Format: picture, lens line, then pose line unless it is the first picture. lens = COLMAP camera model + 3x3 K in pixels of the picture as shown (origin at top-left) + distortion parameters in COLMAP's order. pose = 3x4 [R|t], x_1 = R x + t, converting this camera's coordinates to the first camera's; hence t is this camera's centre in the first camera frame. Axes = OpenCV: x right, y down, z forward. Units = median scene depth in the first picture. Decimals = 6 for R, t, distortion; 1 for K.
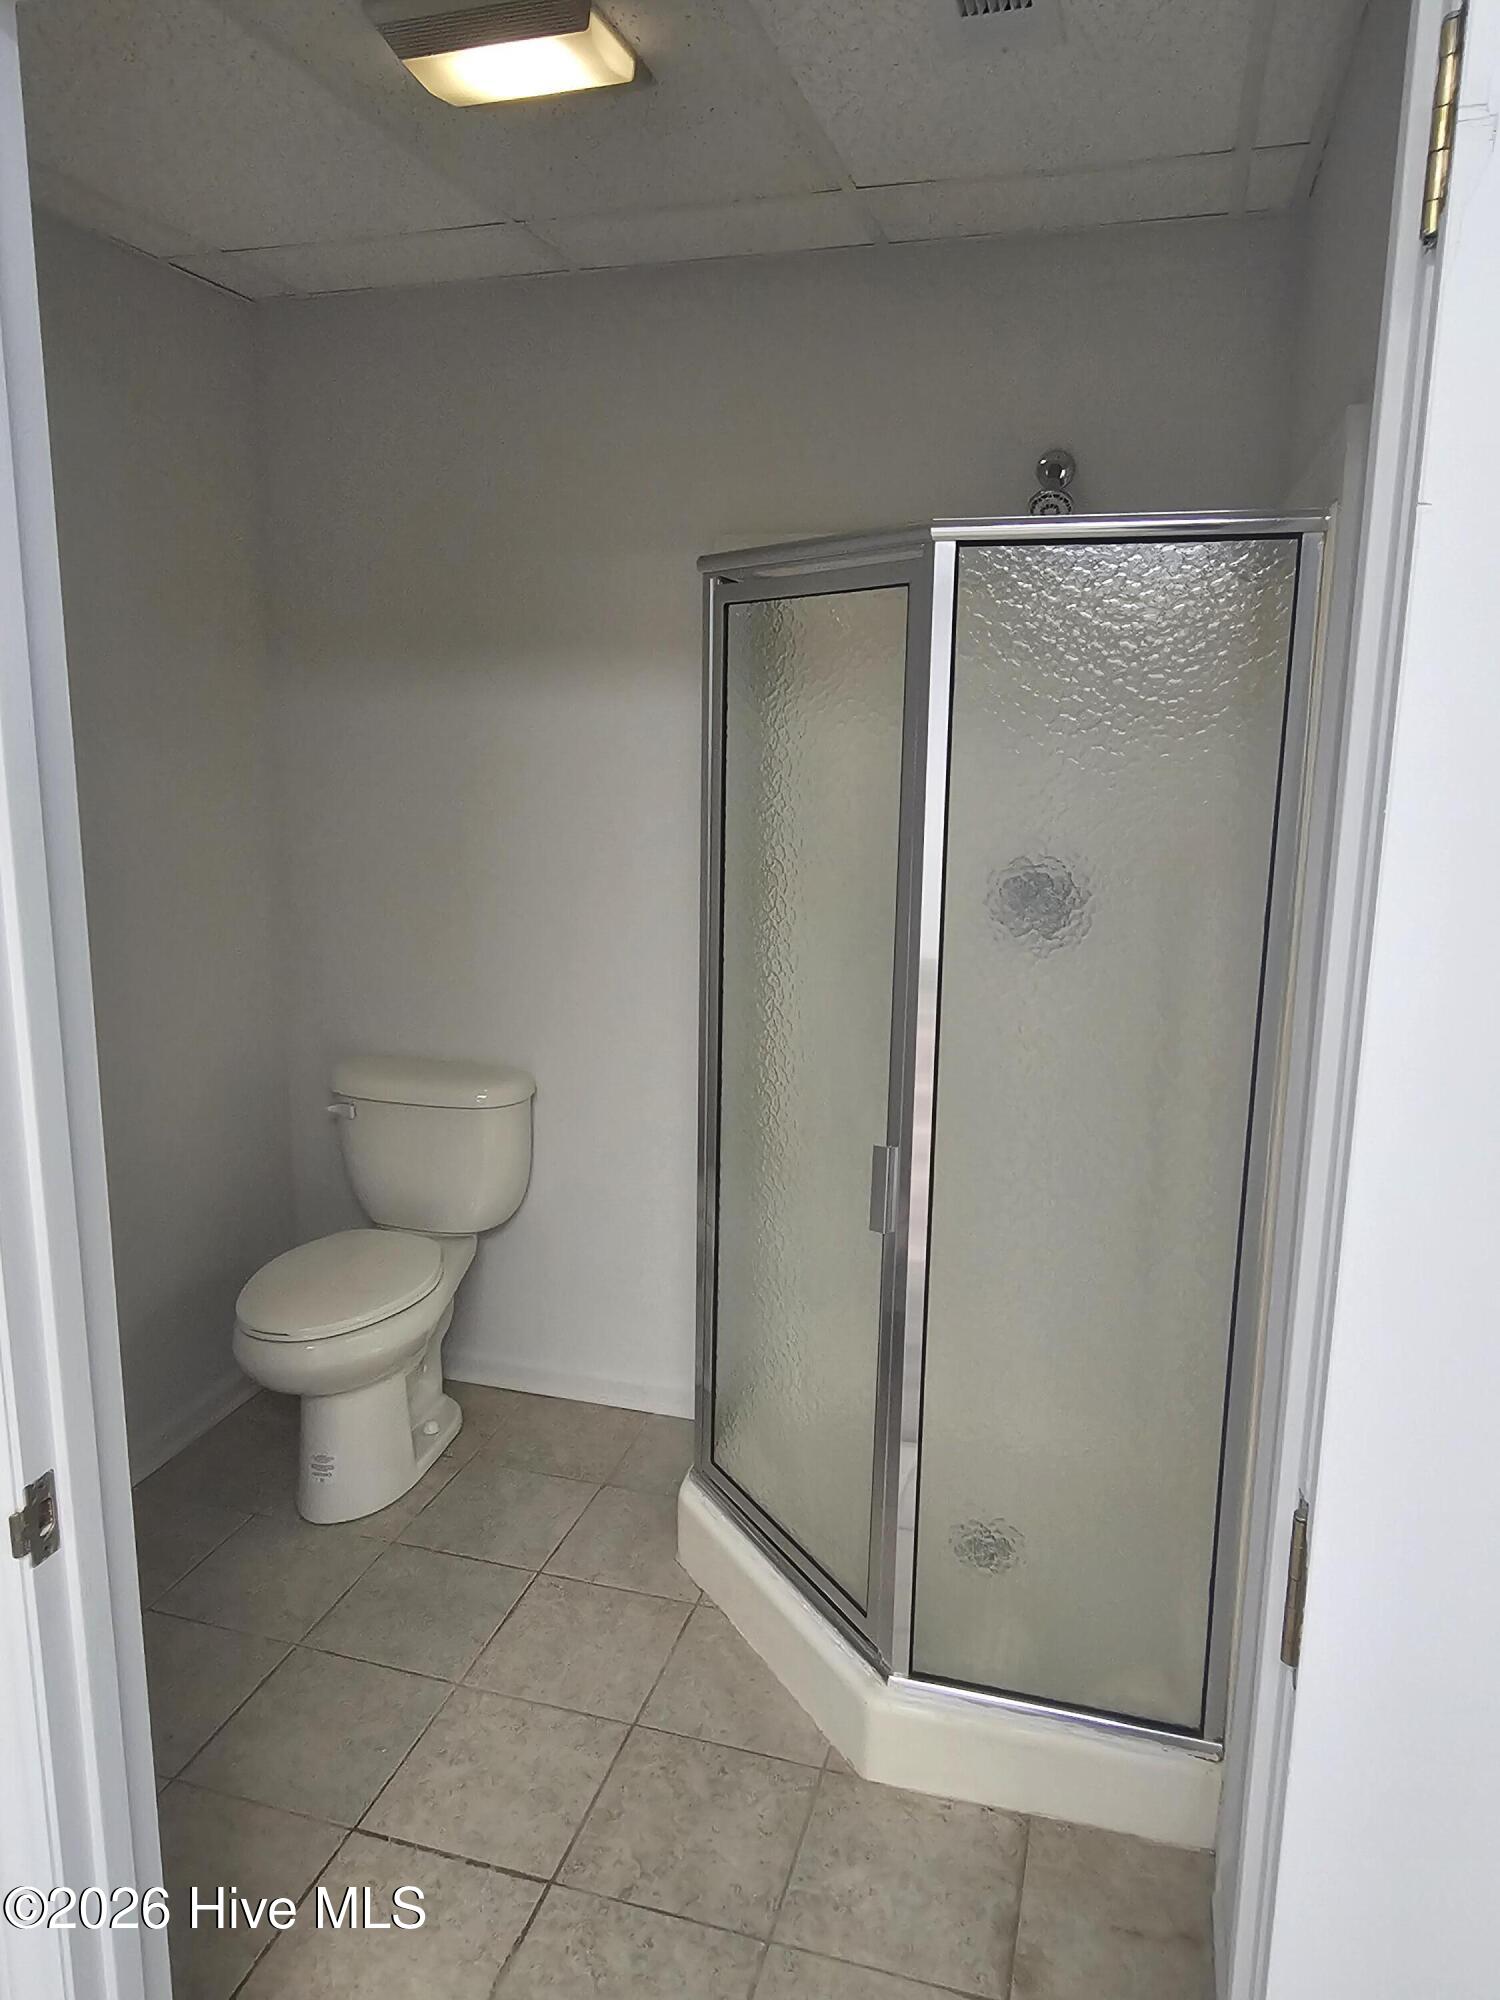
lens RADIAL K [[1387.4, 0, 740.2], [0, 1387.4, 1000.6], [0, 0, 1]] dist [0.001928, -0.002891]
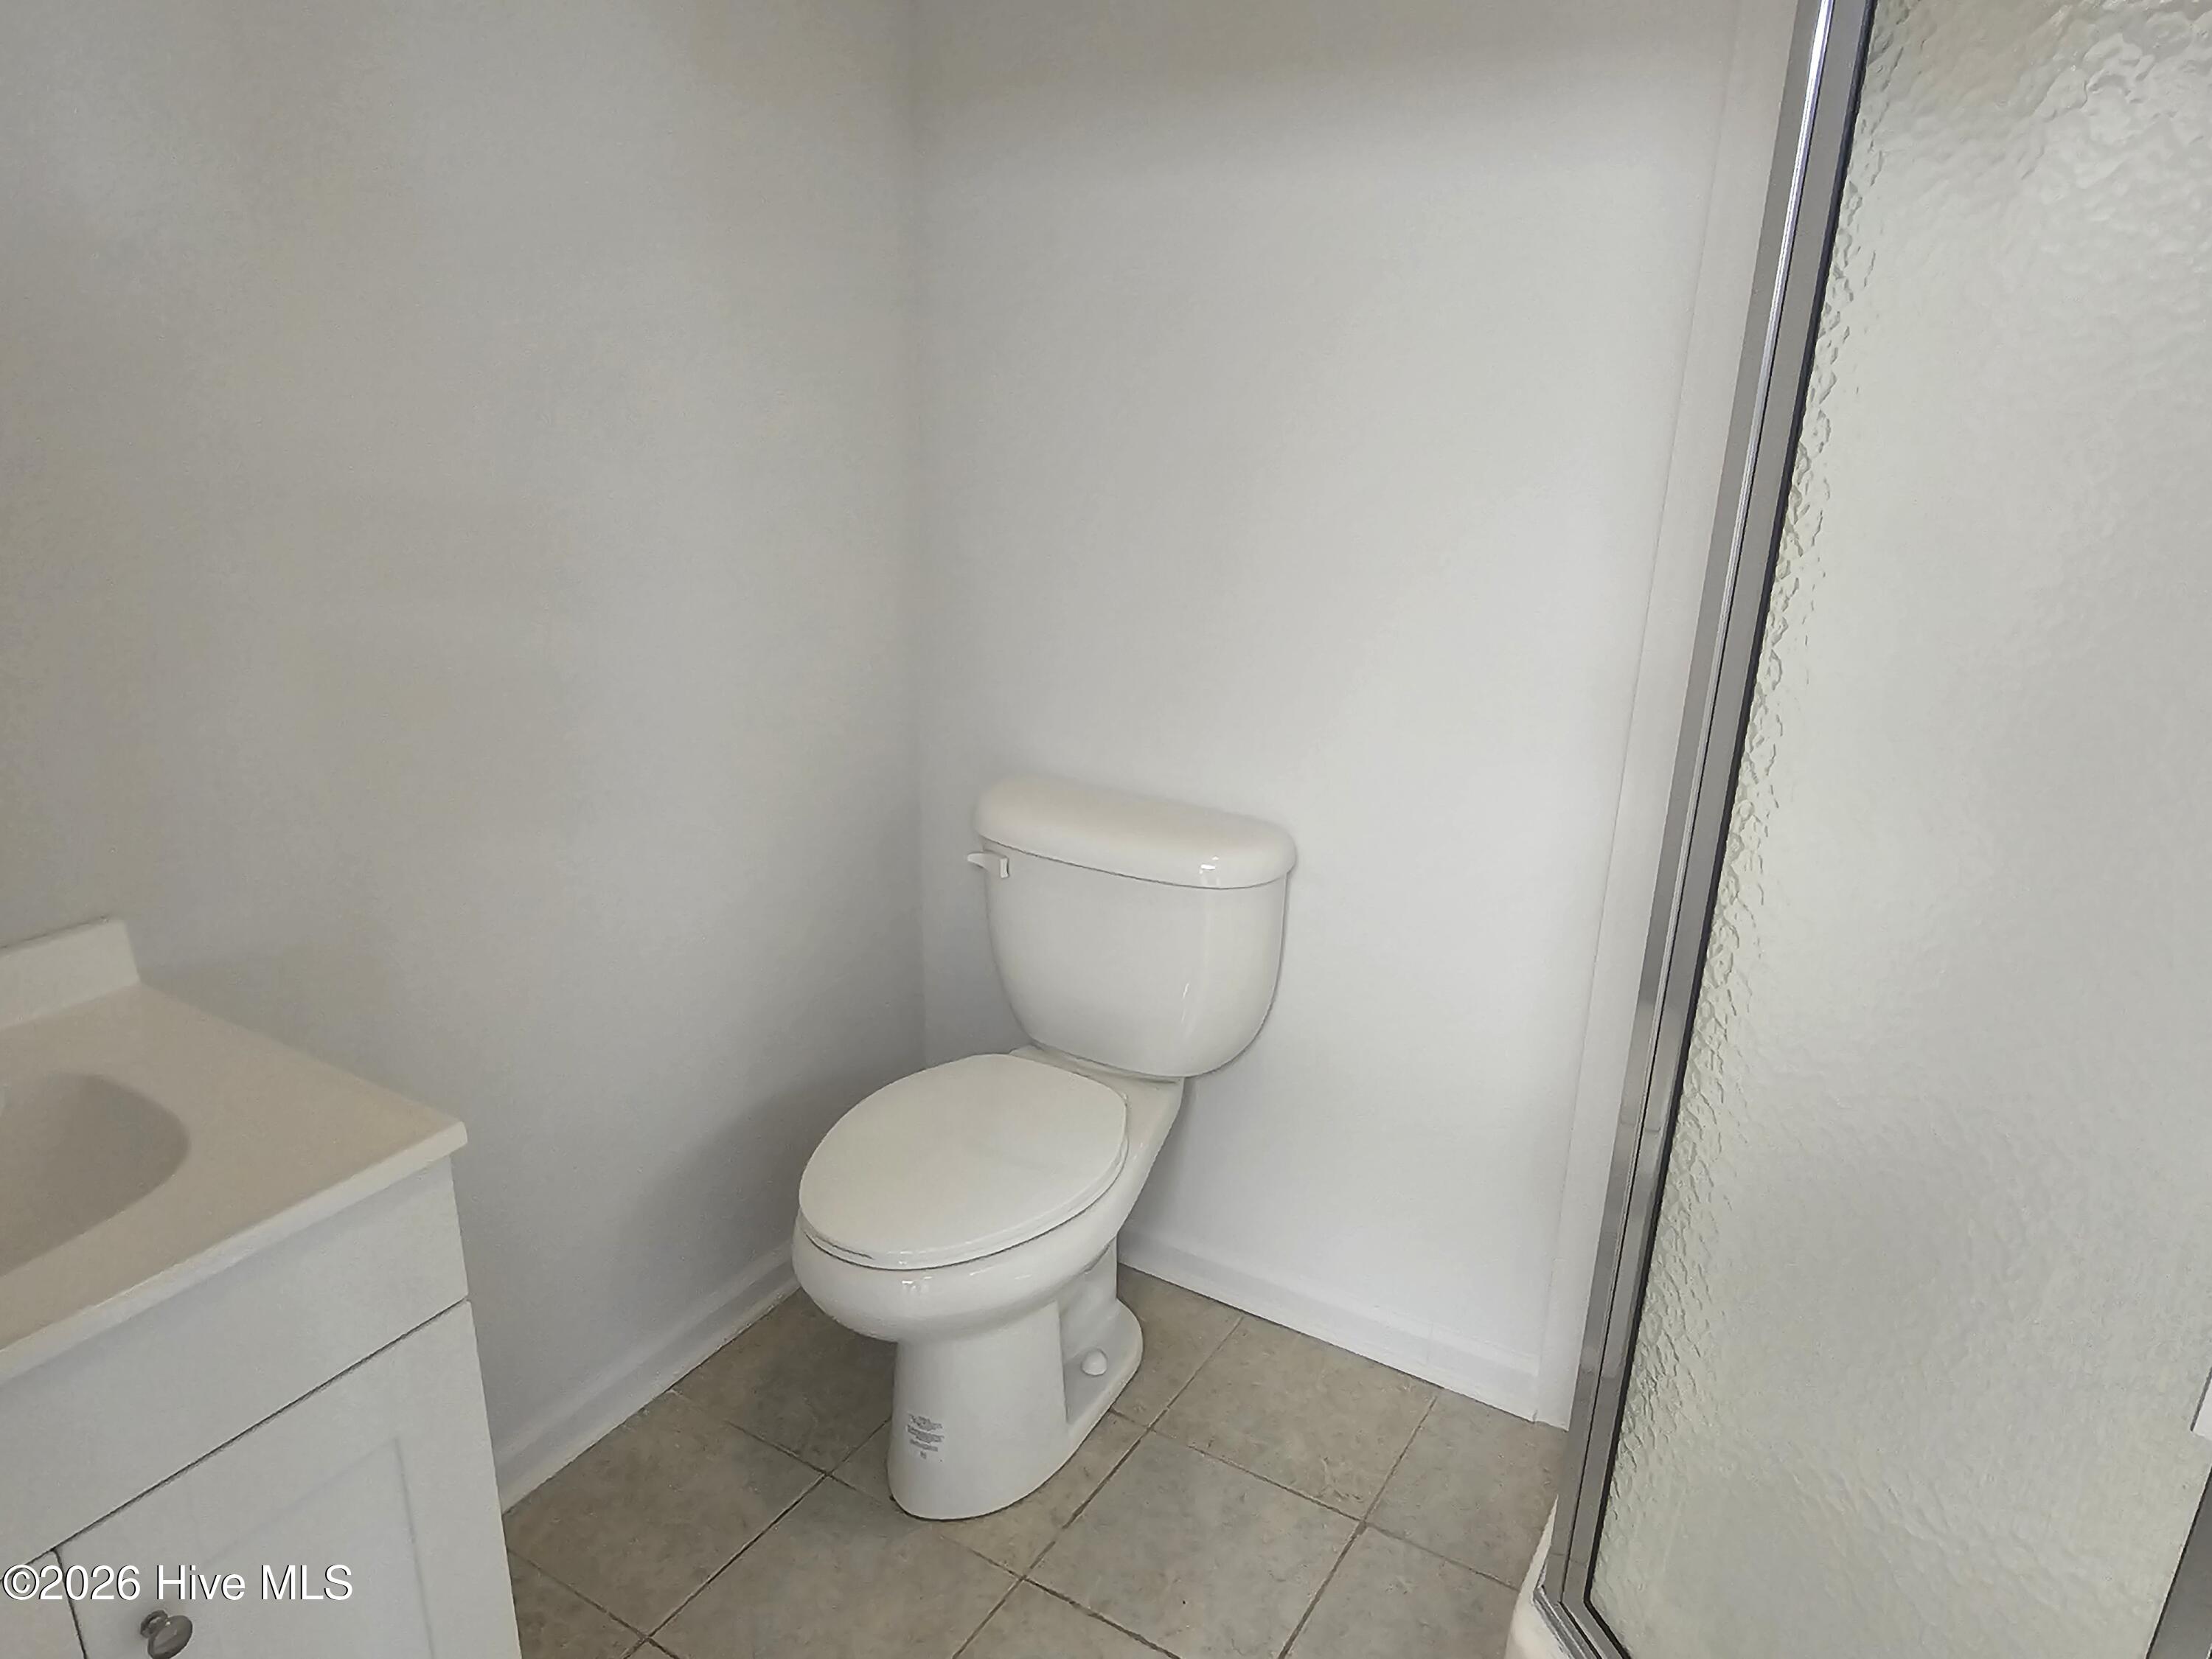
lens RADIAL K [[1534.4, 0, 1103.0], [0, 1534.4, 822.9], [0, 0, 1]] dist [0.001928, -0.002891]
pose [[0.969131, 0.088590, -0.230080, -0.077558], [-0.057816, 0.988852, 0.137220, -0.039570], [0.239671, -0.119682, 0.963449, 0.344419]]
